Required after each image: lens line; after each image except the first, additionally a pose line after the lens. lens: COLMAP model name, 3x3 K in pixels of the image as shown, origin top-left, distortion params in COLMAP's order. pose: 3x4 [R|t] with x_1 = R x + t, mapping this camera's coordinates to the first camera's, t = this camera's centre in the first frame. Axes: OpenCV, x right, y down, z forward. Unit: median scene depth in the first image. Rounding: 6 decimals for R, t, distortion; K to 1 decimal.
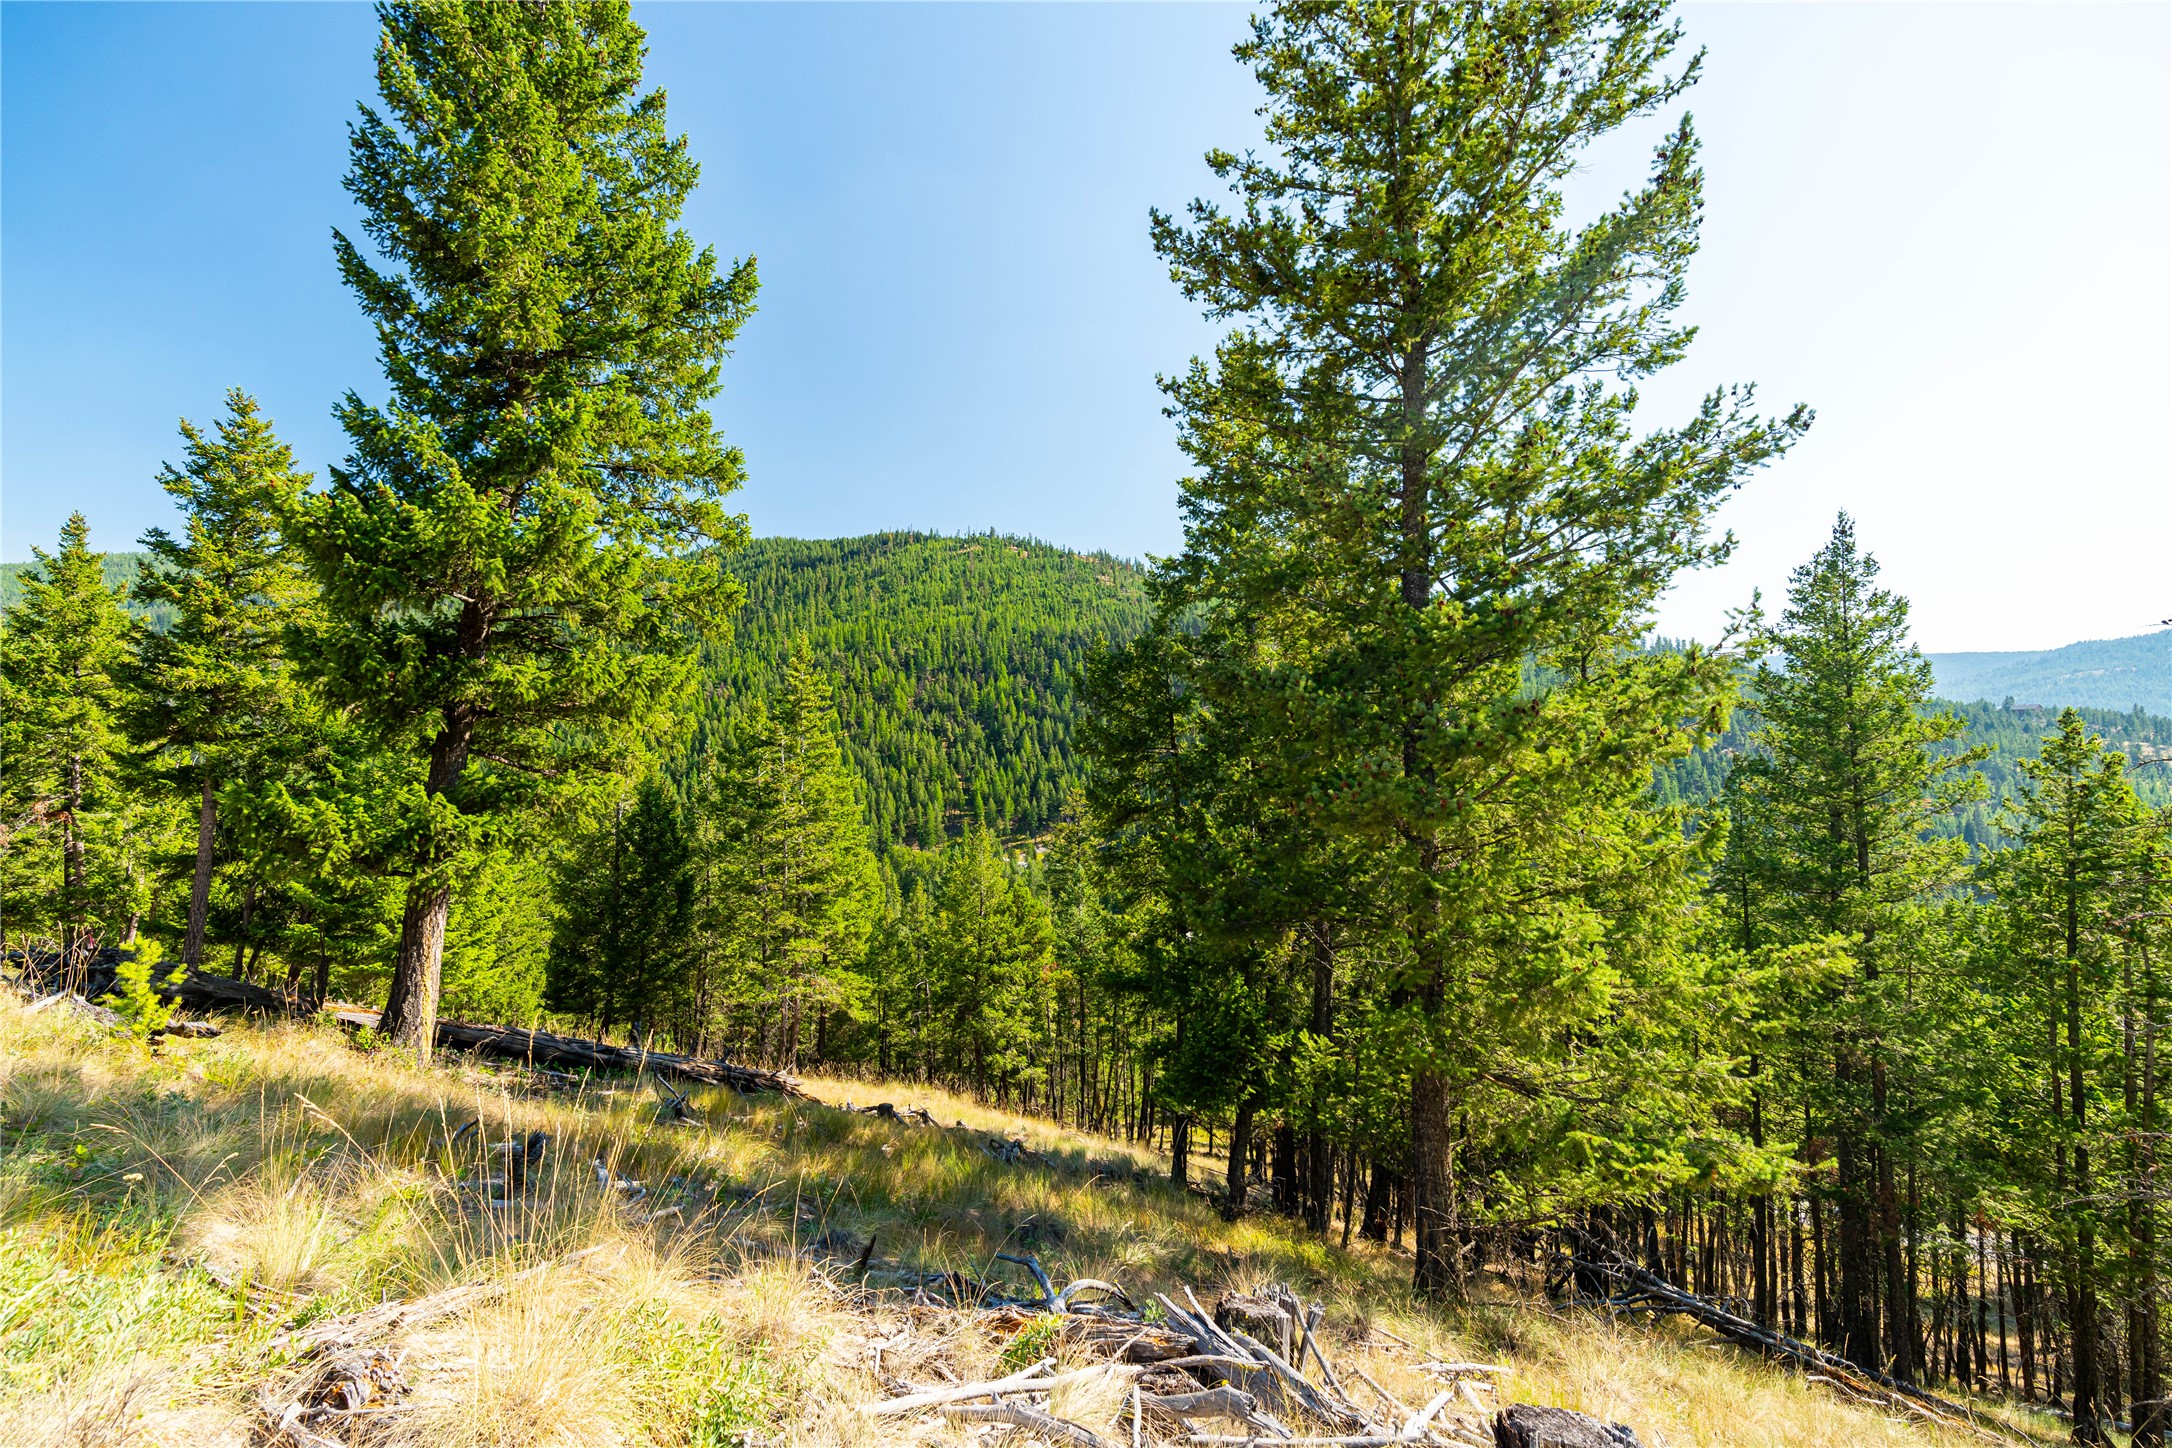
lens RADIAL K [[1040.5, 0, 1086.0], [0, 1040.5, 724.0], [0, 0, 1]] dist [-0.002230, 0.000177]
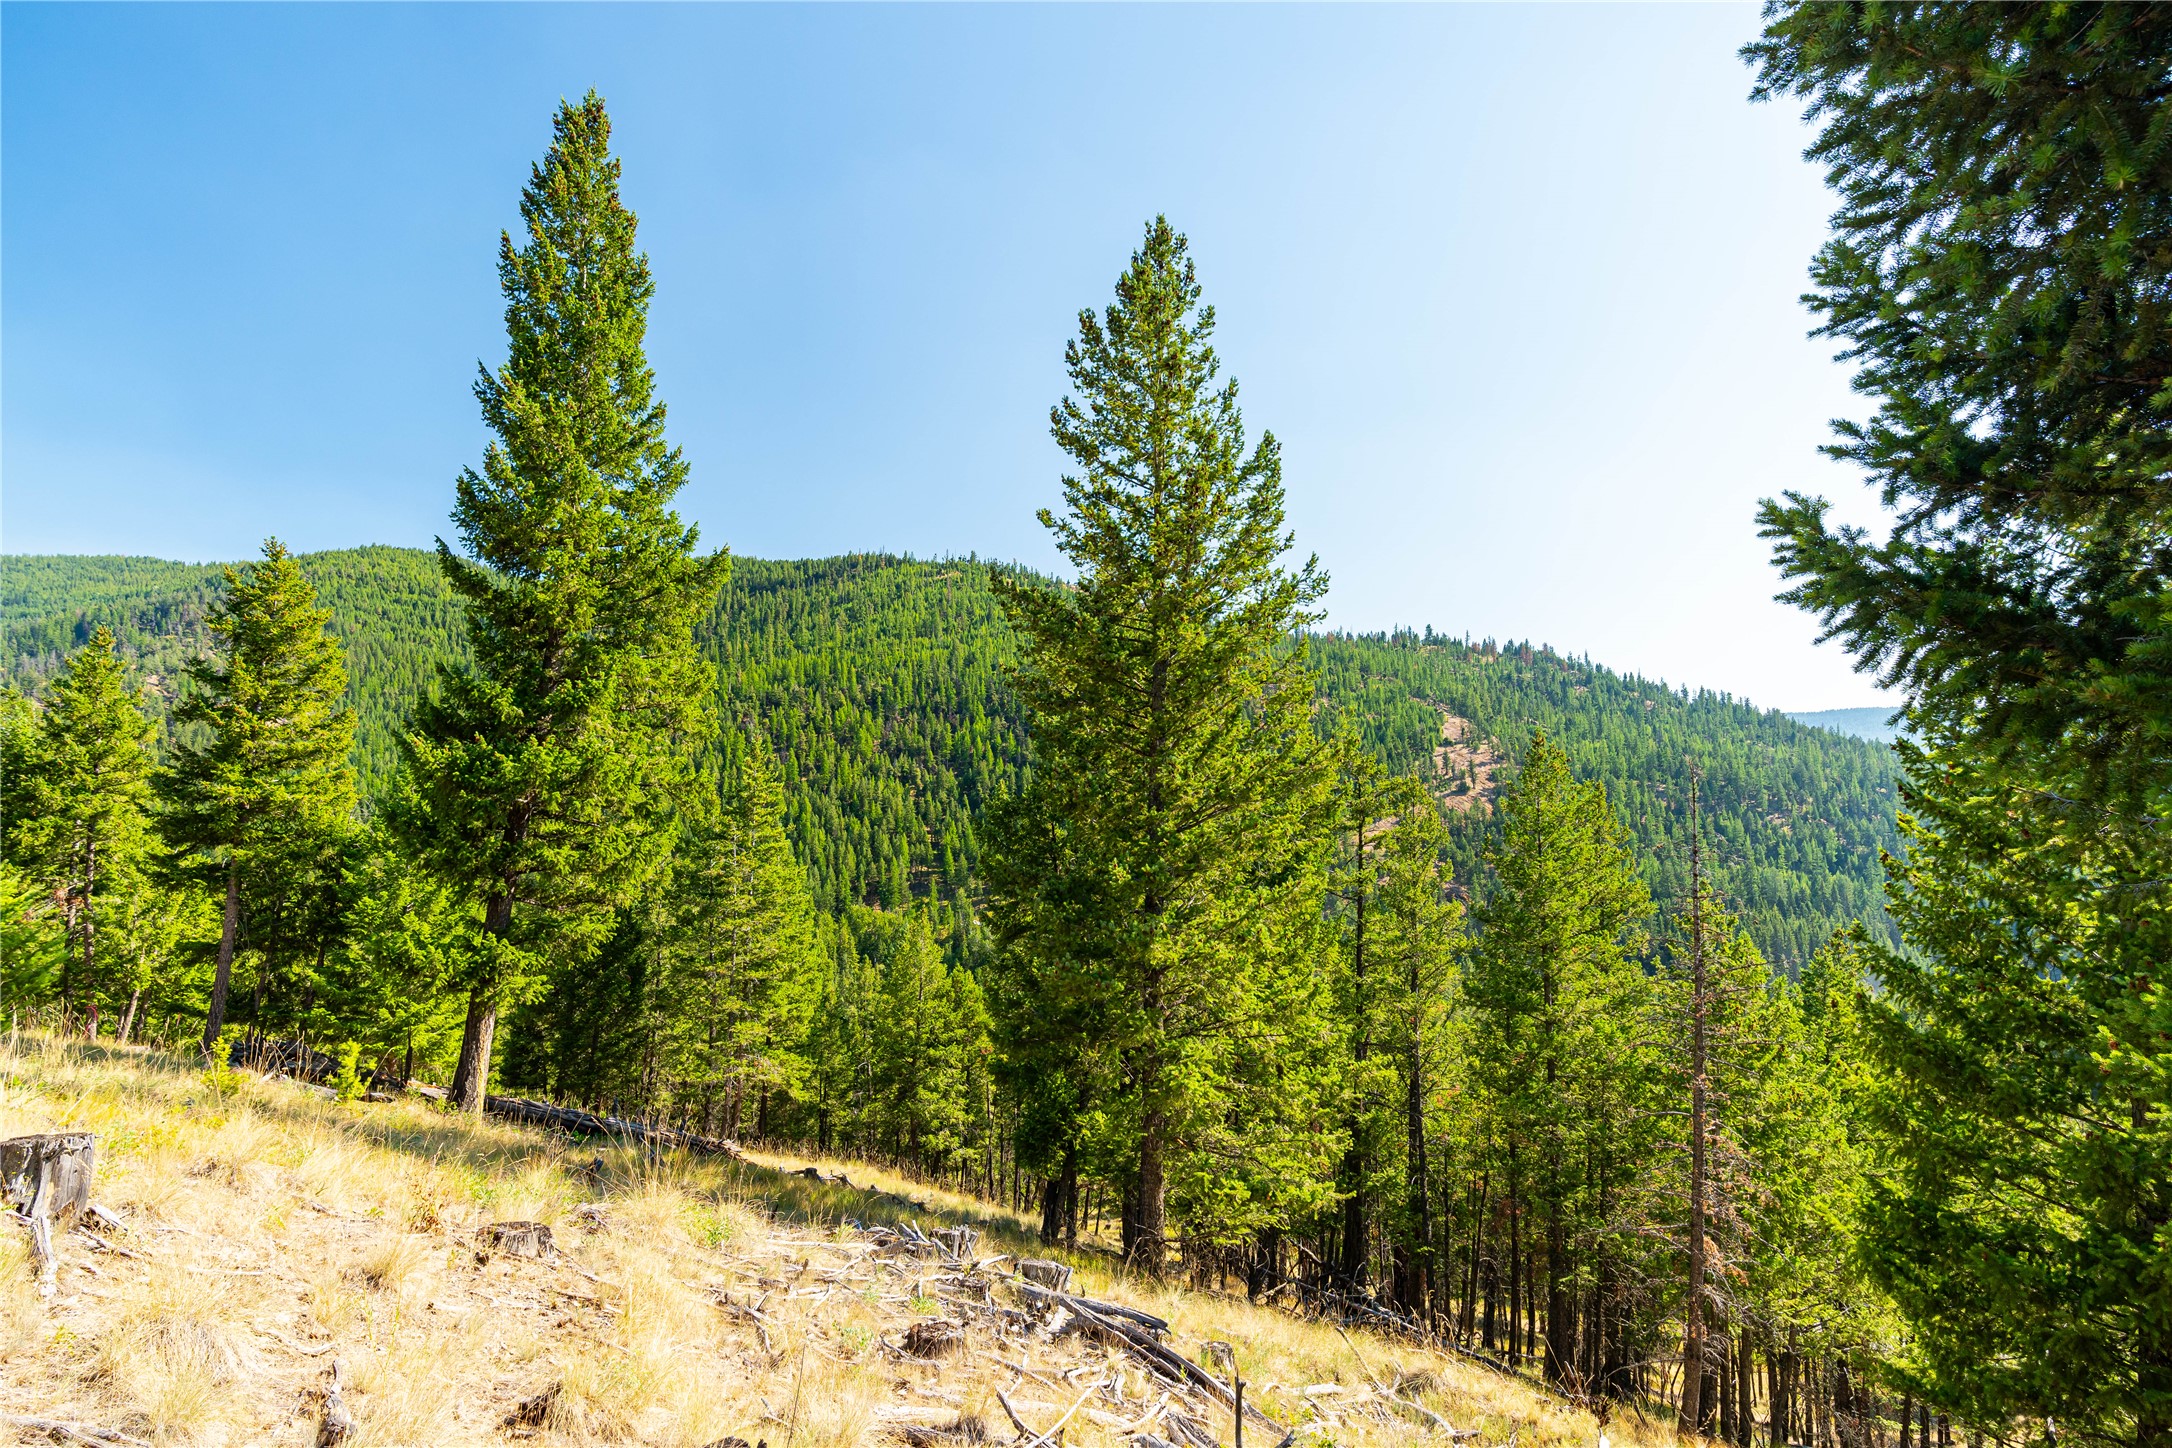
lens RADIAL K [[1153.9, 0, 1086.0], [0, 1153.9, 724.0], [0, 0, 1]] dist [0.002154, -0.000093]
pose [[0.999713, 0.020872, 0.011750, 0.048668], [-0.020368, 0.998933, -0.041449, -0.050454], [-0.012602, 0.041198, 0.999072, -0.179219]]
